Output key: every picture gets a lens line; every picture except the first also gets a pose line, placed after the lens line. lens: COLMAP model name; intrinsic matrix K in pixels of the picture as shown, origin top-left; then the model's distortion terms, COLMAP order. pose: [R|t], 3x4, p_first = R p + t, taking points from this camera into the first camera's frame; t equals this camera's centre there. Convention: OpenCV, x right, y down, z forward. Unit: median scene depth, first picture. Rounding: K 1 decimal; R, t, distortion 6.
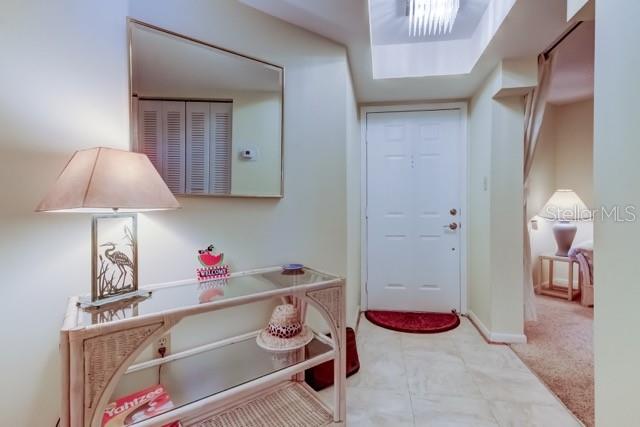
lens RADIAL K [[310.5, 0, 322.8], [0, 310.5, 217.2], [0, 0, 1]] dist [0.032203, 0.000215]
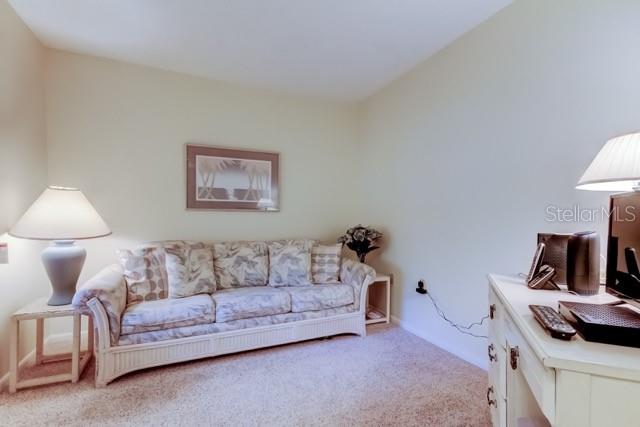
lens RADIAL K [[310.5, 0, 322.8], [0, 310.5, 217.2], [0, 0, 1]] dist [0.032203, 0.000215]
pose [[0.231632, -0.003010, 0.972799, 0.320686], [0.031014, 0.999510, -0.004292, -0.015183], [-0.972309, 0.031164, 0.231612, 0.420072]]
